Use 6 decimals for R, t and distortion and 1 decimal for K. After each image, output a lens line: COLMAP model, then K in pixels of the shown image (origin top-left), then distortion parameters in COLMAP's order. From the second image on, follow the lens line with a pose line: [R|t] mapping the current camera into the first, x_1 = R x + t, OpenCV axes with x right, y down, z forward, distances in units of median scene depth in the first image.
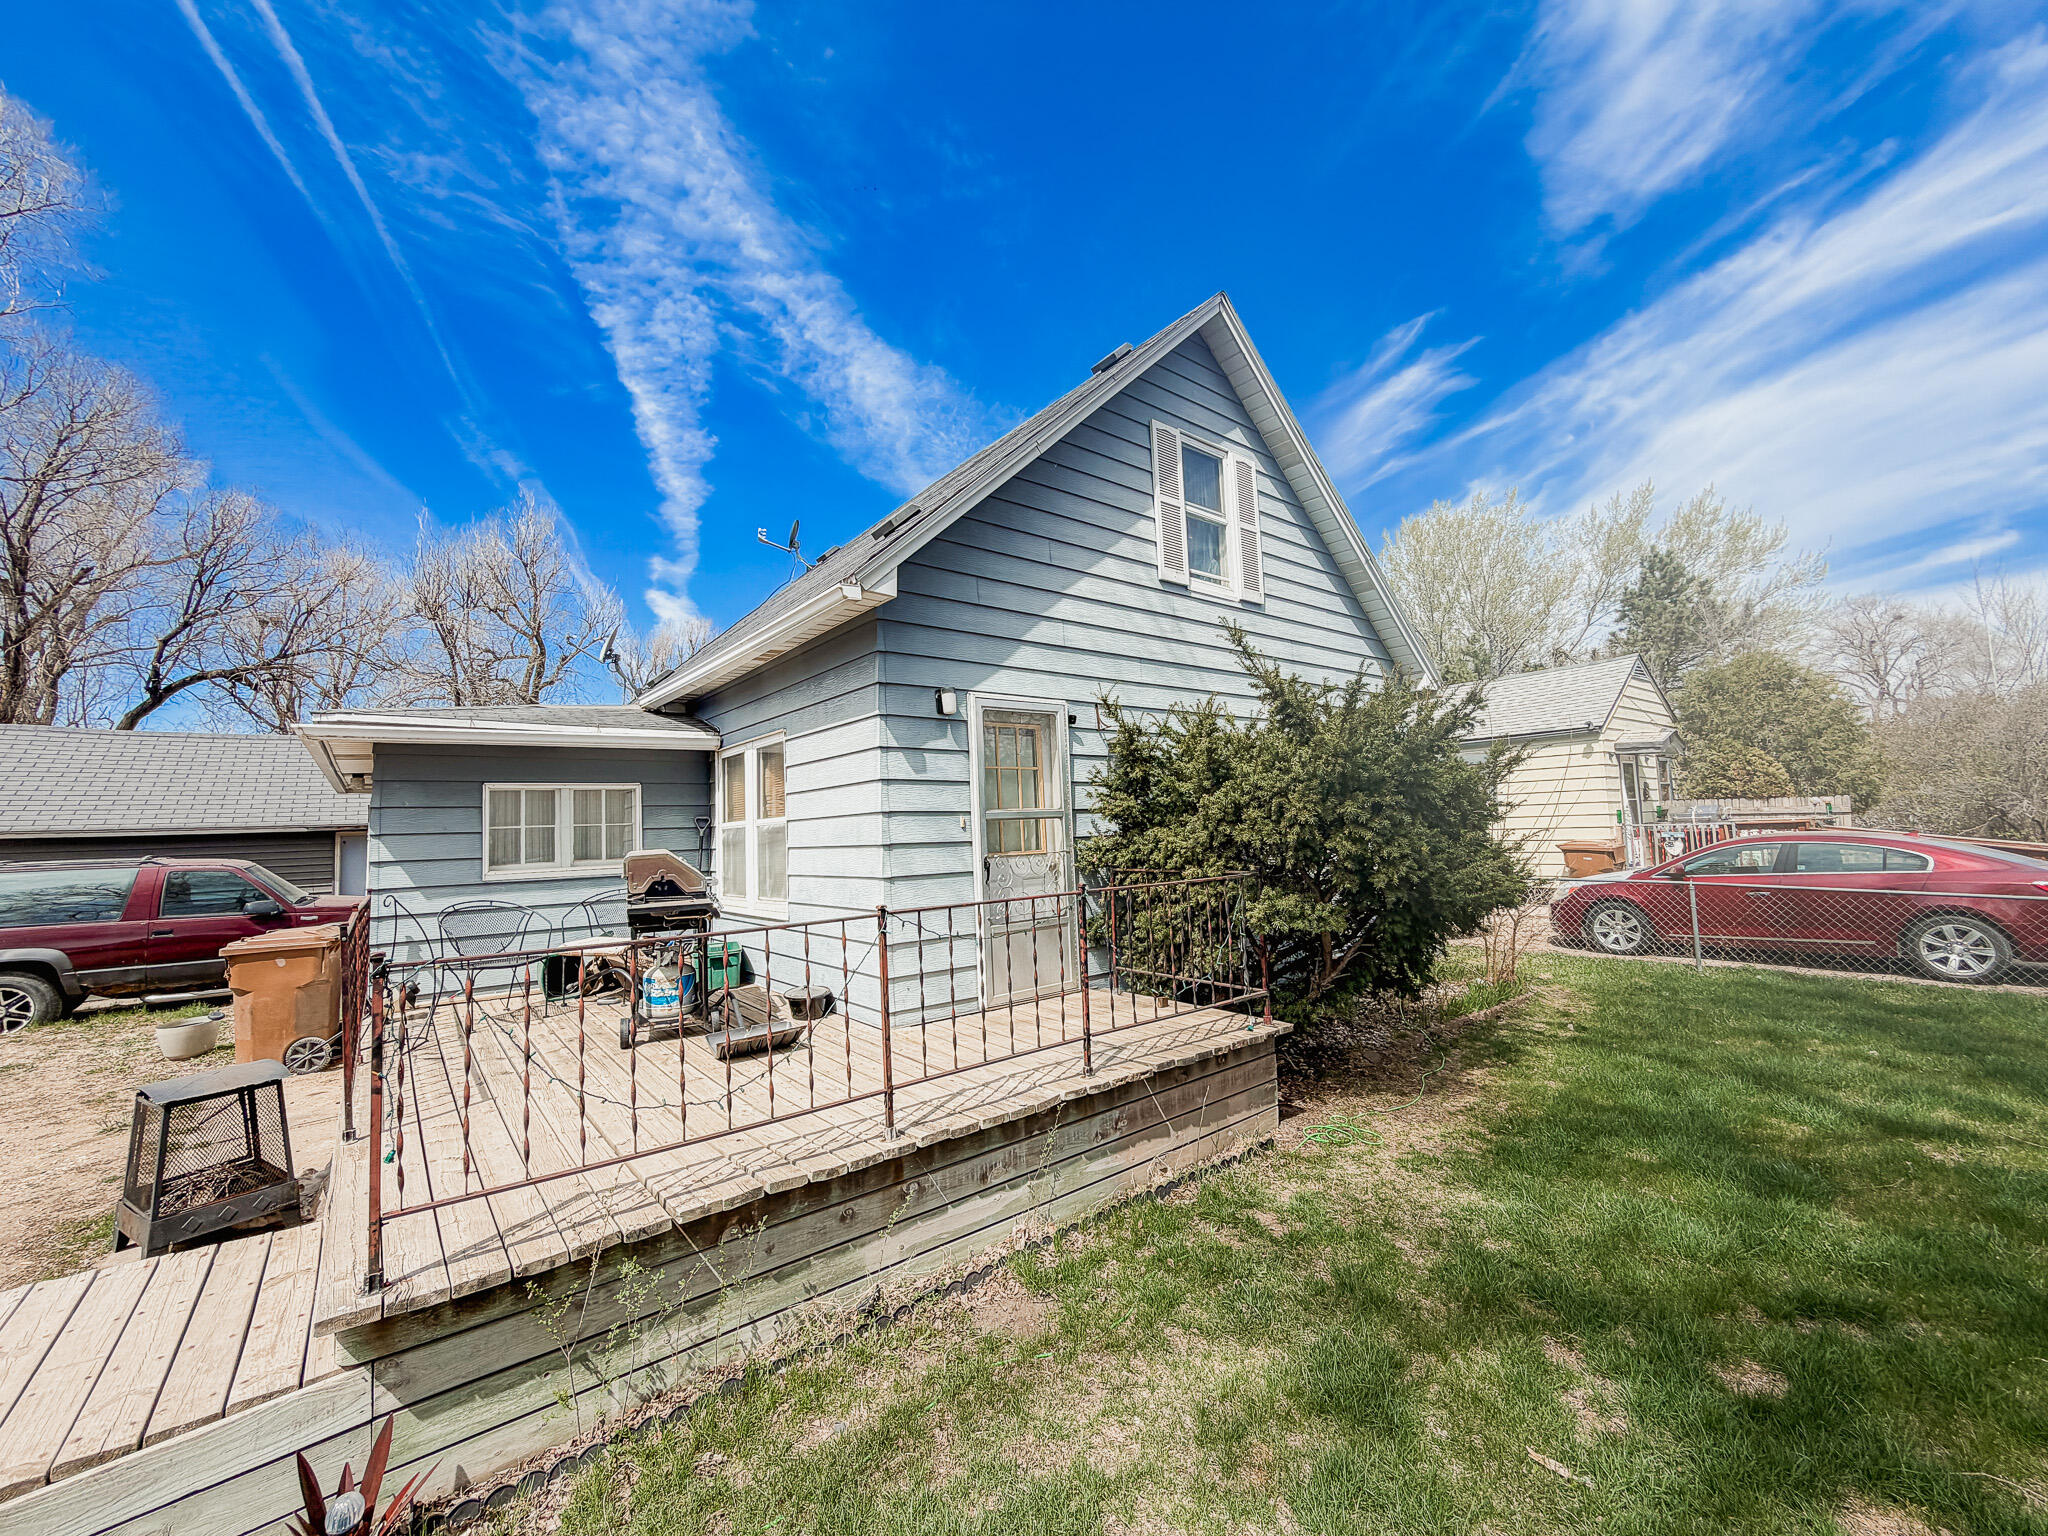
lens RADIAL K [[827.8, 0, 1010.1], [0, 827.8, 766.2], [0, 0, 1]] dist [-0.002773, 0.000543]
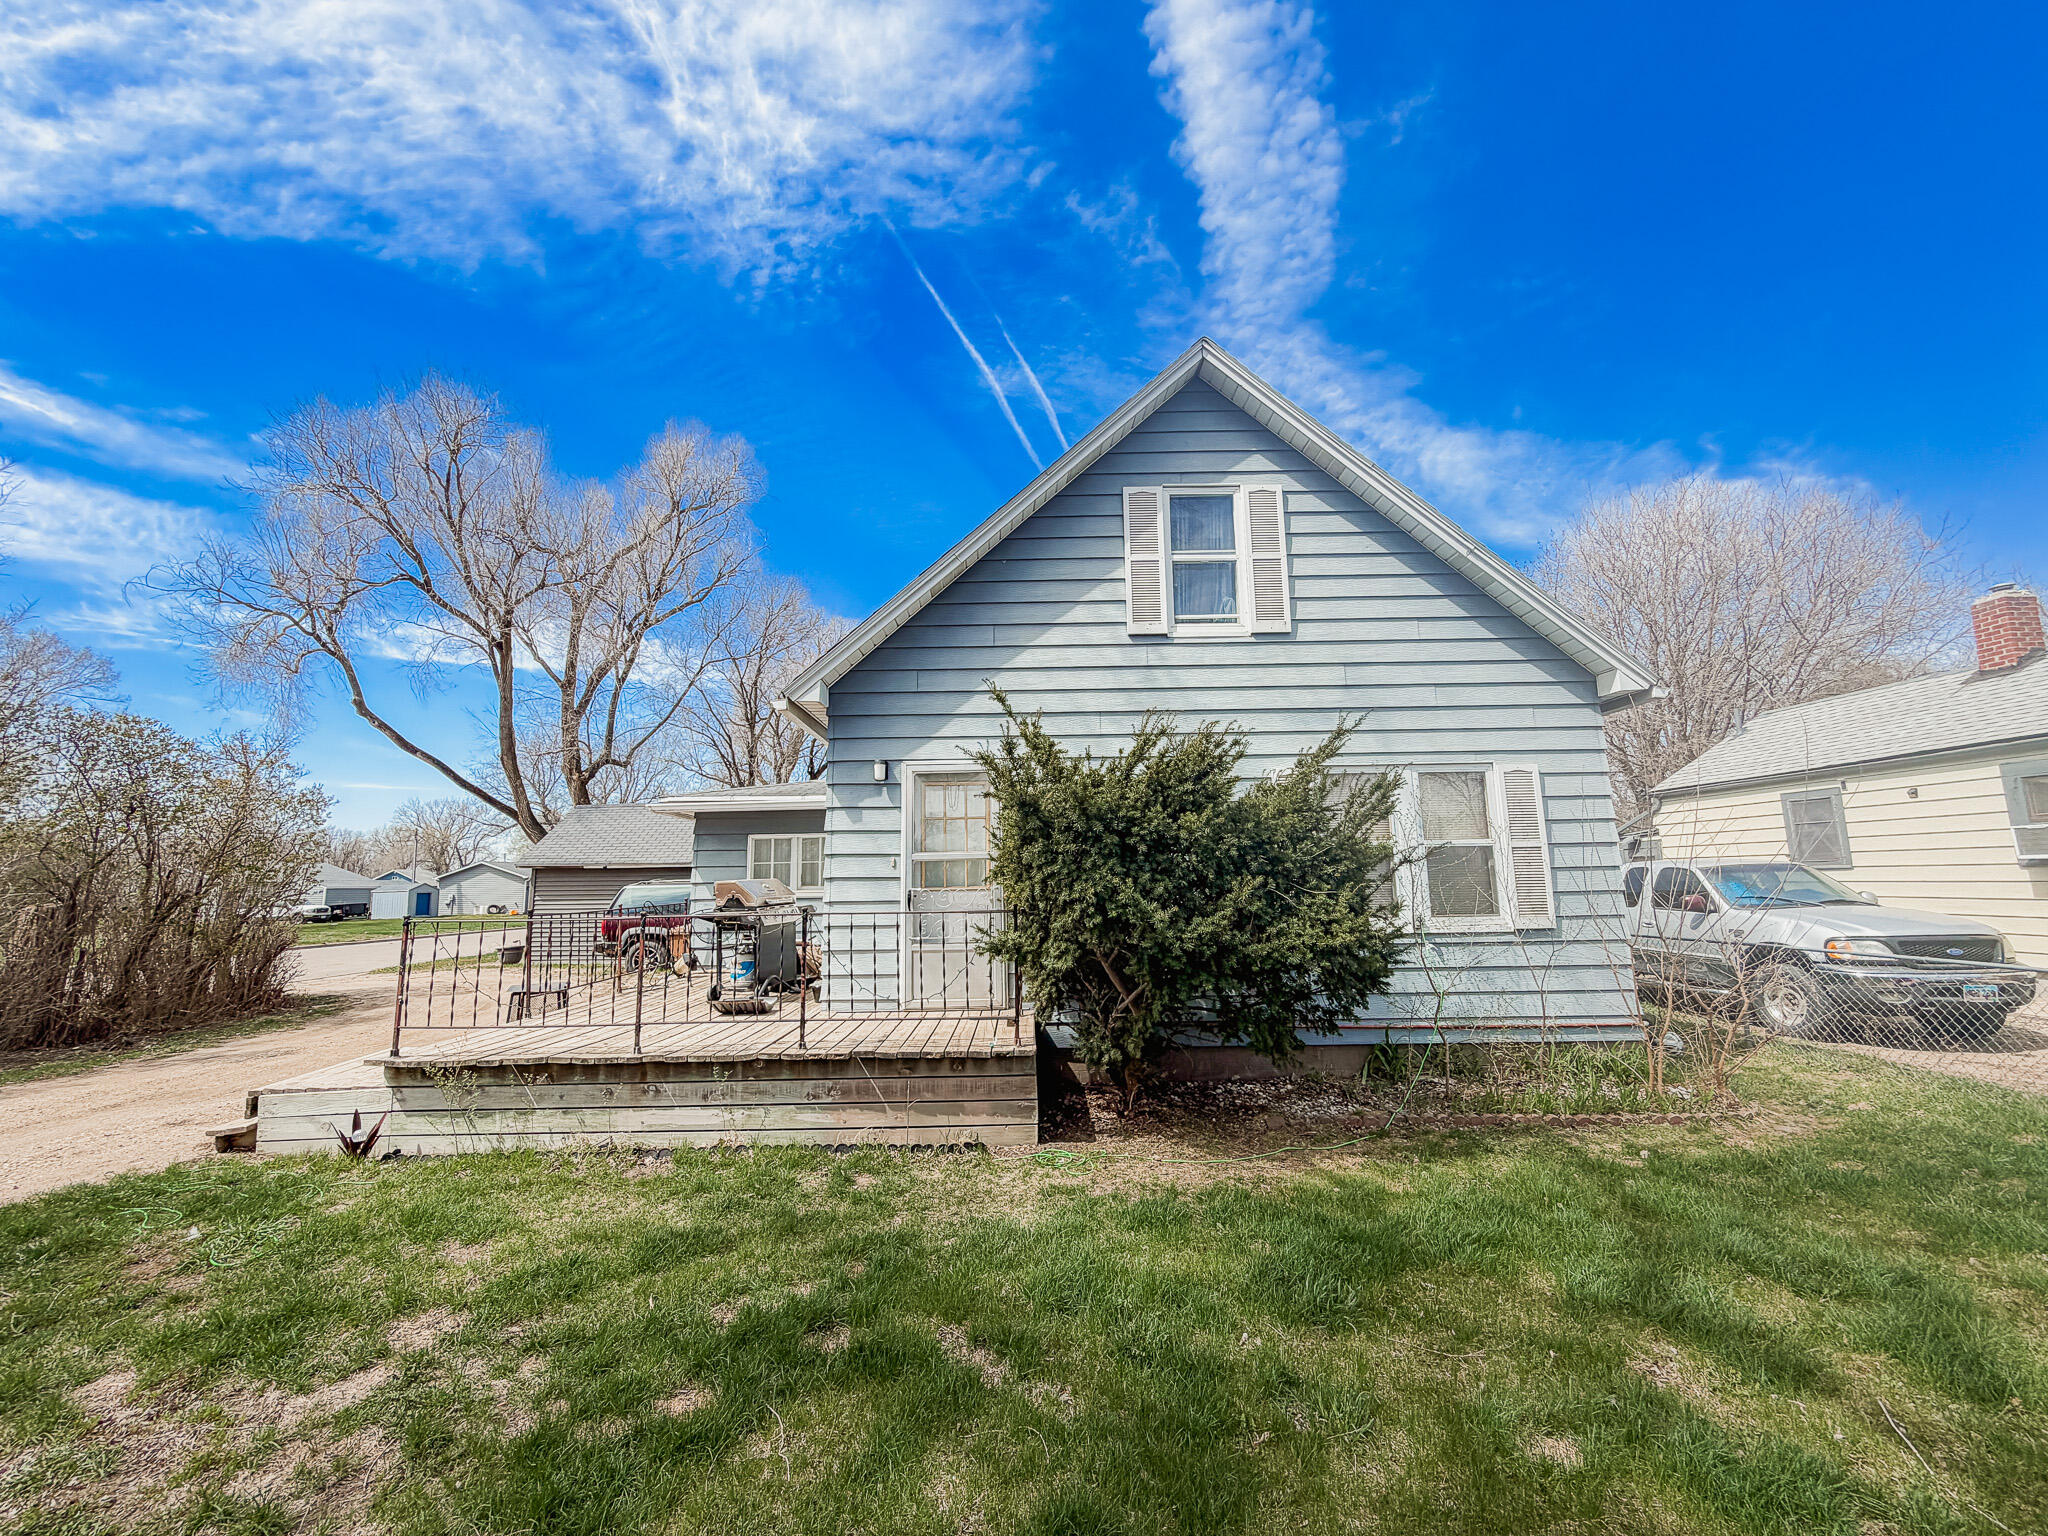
lens RADIAL K [[827.6, 0, 1011.1], [0, 827.6, 789.2], [0, 0, 1]] dist [0.009084, -0.002607]
pose [[0.775394, -0.045037, -0.629870, 0.702672], [0.037297, 0.998978, -0.025515, -0.007177], [0.630375, -0.003708, 0.776282, 0.081434]]
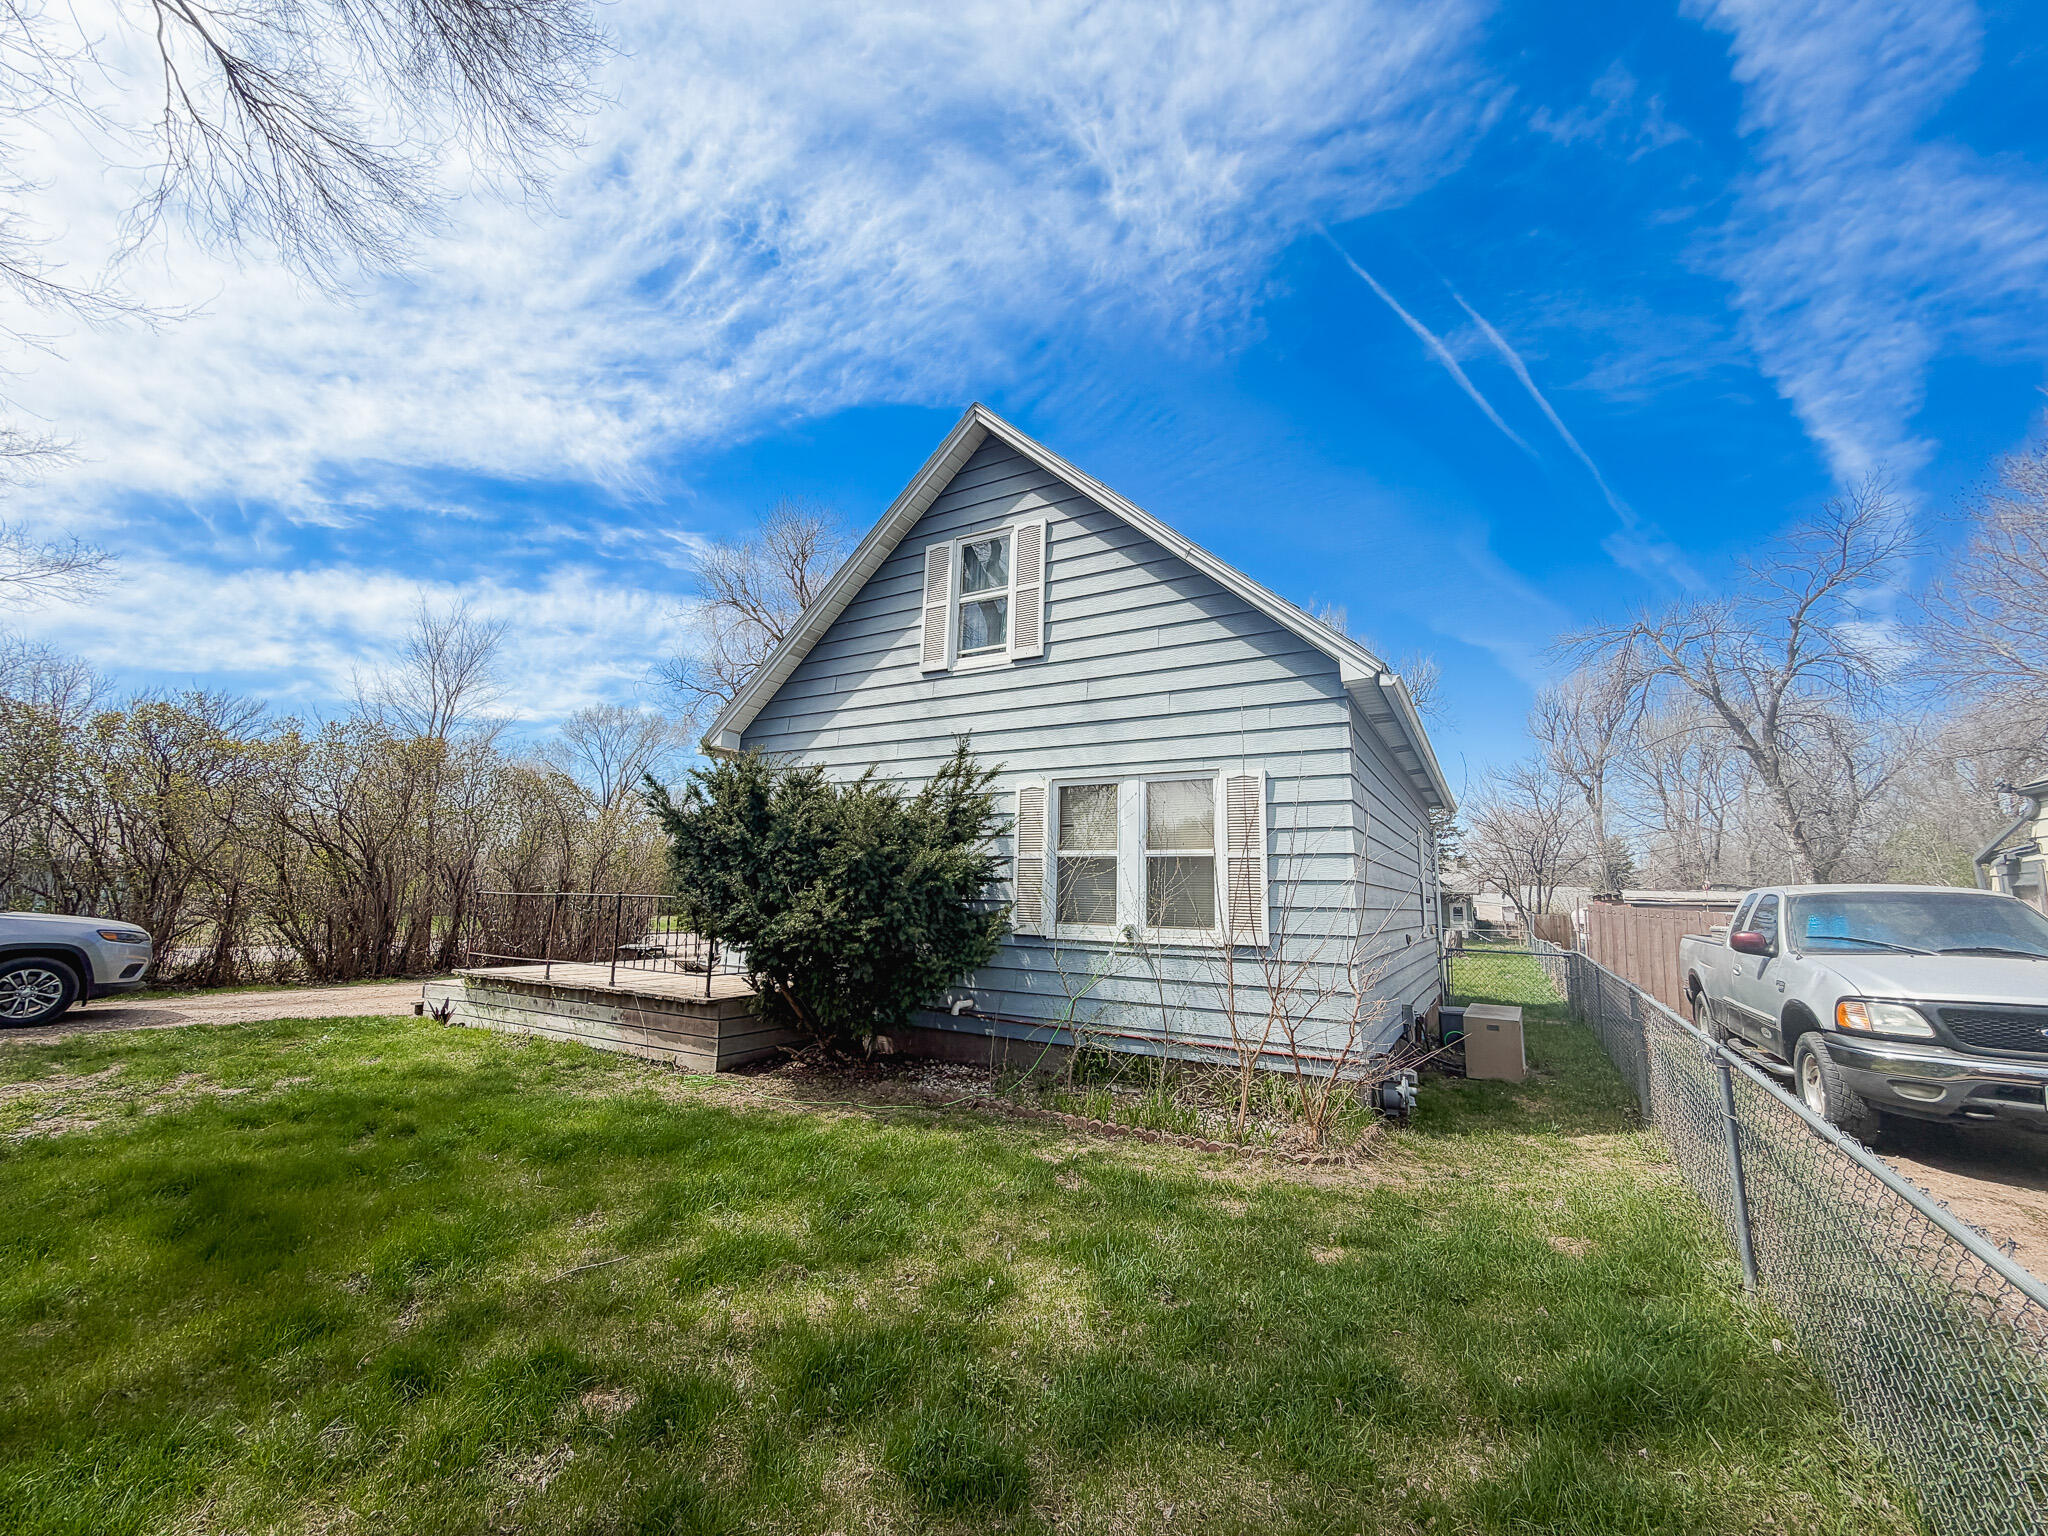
lens RADIAL K [[841.2, 0, 1024.0], [0, 841.2, 768.0], [0, 0, 1]] dist [0.001547, 0.000648]
pose [[0.348029, -0.101265, -0.931998, 1.356431], [0.036195, 0.994859, -0.094579, 0.040502], [0.936785, -0.000817, 0.349905, 0.681984]]
